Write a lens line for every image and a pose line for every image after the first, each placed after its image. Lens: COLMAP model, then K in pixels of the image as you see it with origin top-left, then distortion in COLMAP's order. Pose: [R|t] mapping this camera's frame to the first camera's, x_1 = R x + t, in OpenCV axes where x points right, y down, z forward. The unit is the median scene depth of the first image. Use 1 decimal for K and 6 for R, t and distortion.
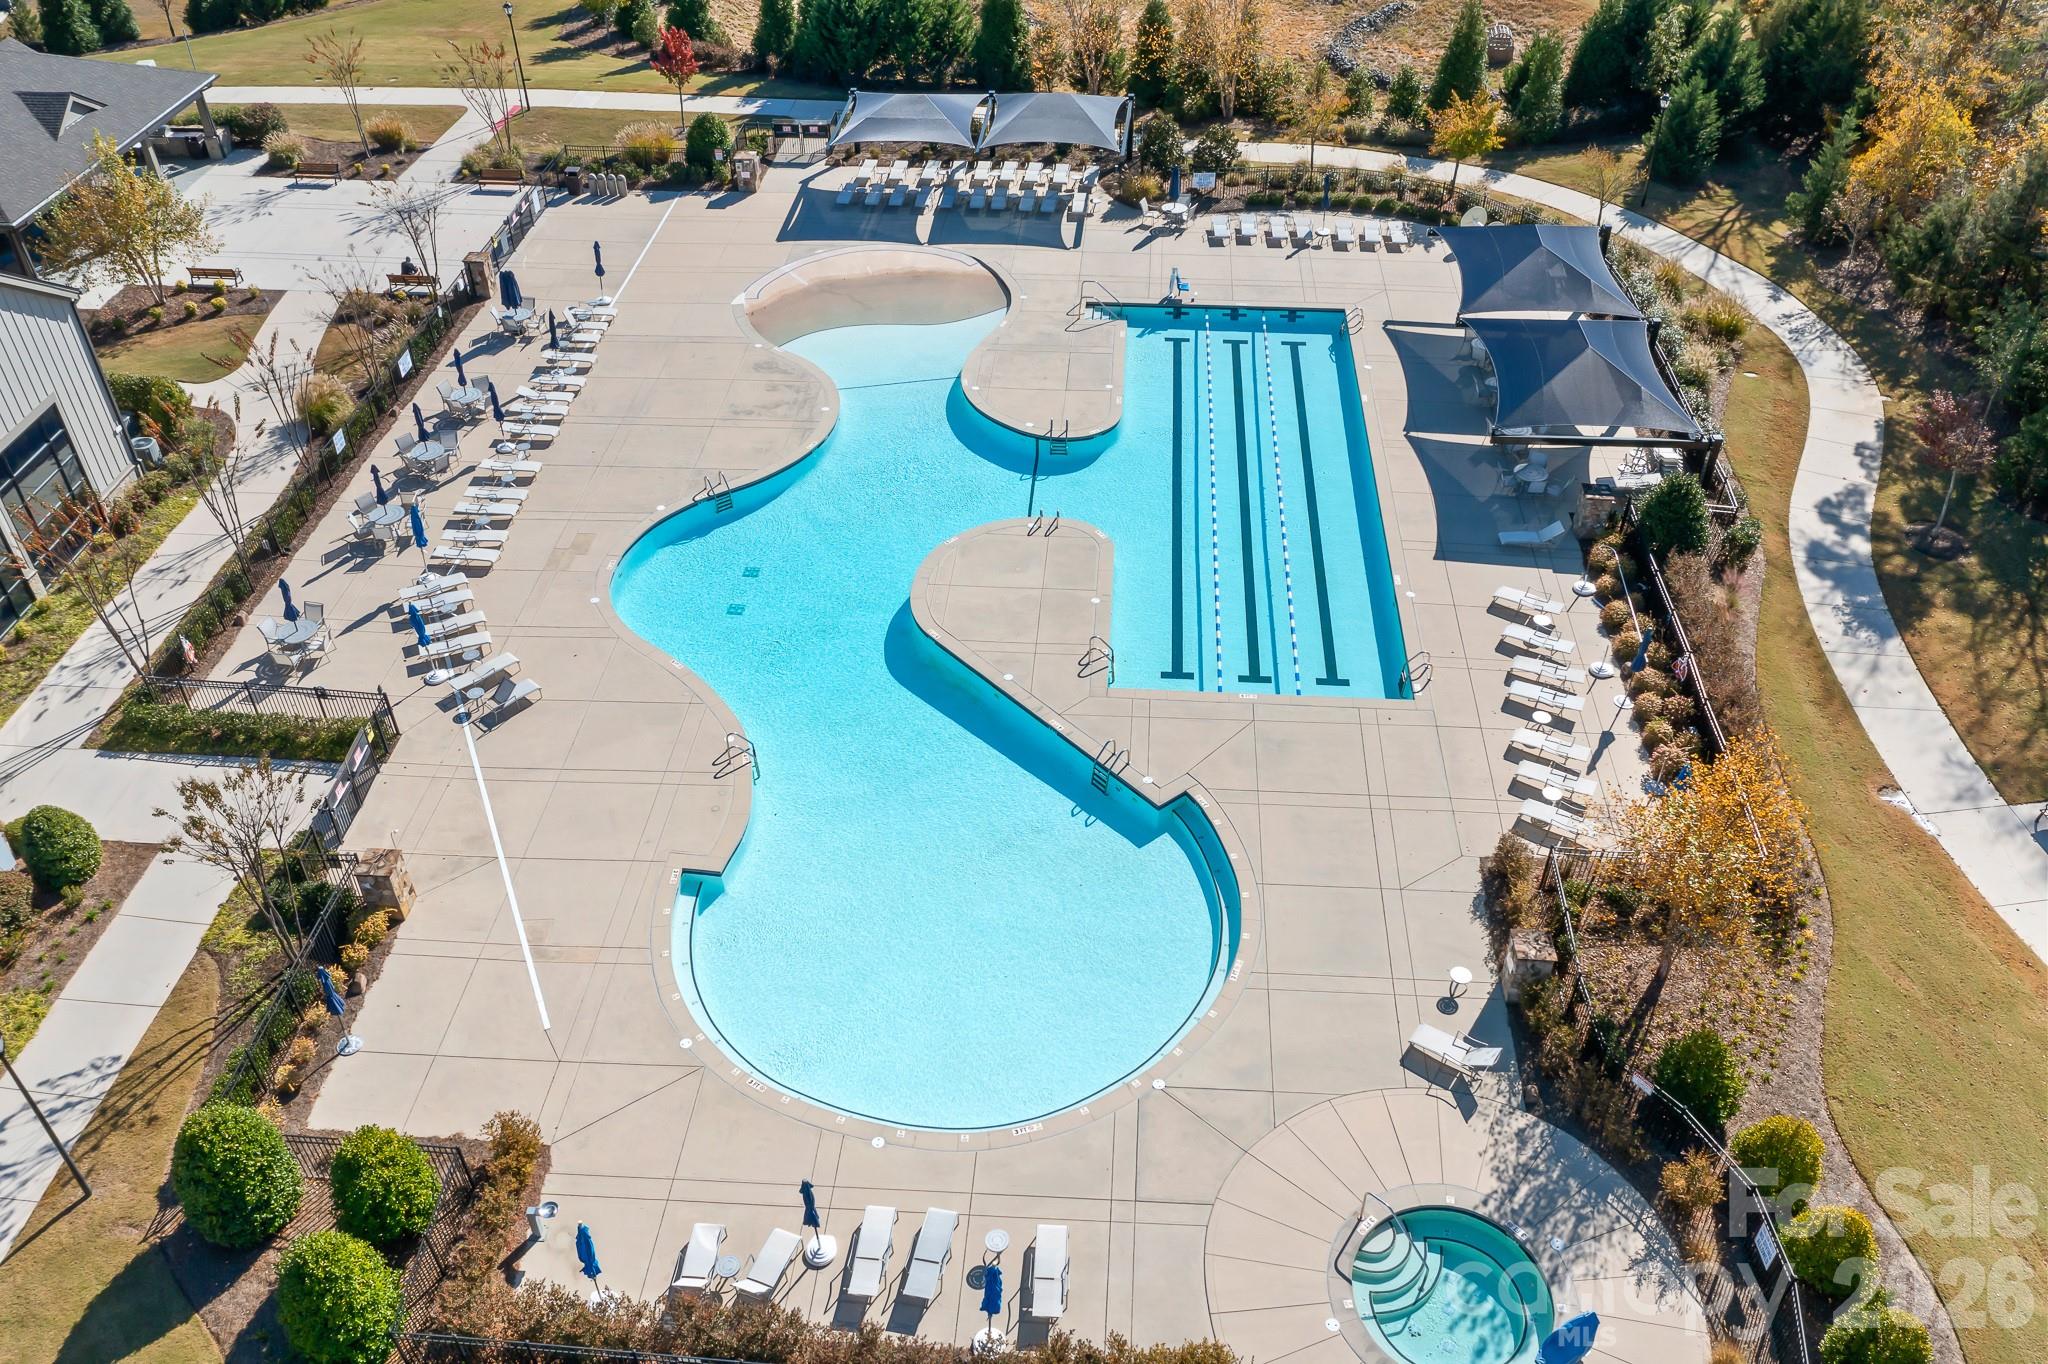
lens RADIAL K [[1600.0, 0, 1024.0], [0, 1600.0, 682.0], [0, 0, 1]] dist [-0.018690, 0.003666]
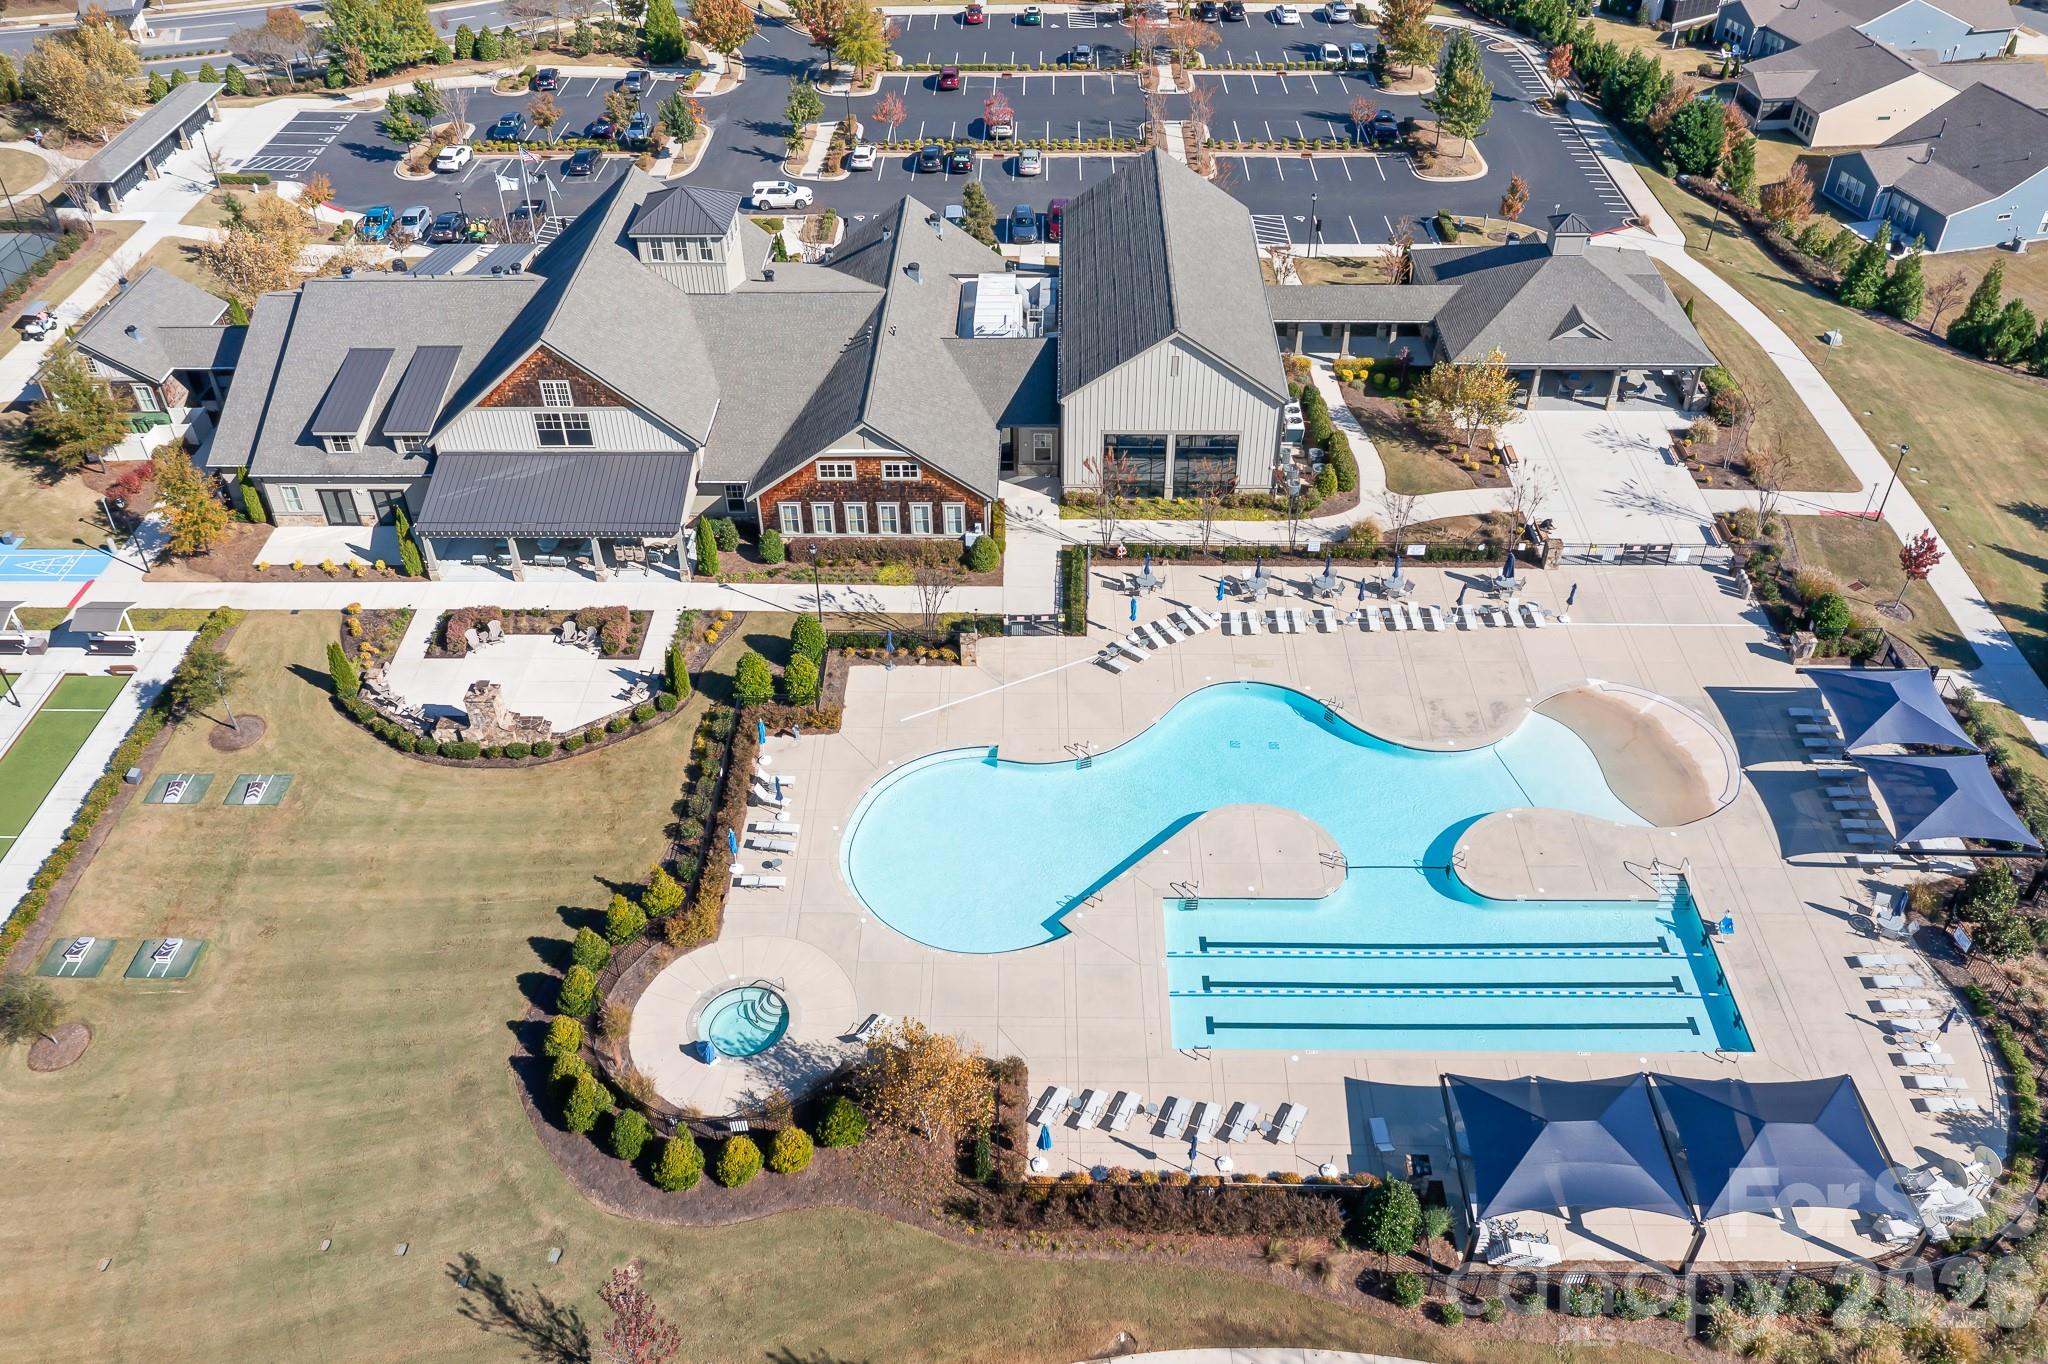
lens RADIAL K [[1615.9, 0, 1024.0], [0, 1615.9, 682.0], [0, 0, 1]] dist [-0.036521, 0.006908]
pose [[0.056304, 0.640930, -0.765531, 0.795954], [-0.625942, 0.620011, 0.473058, -0.562643], [0.777835, 0.452543, 0.436094, 0.058201]]
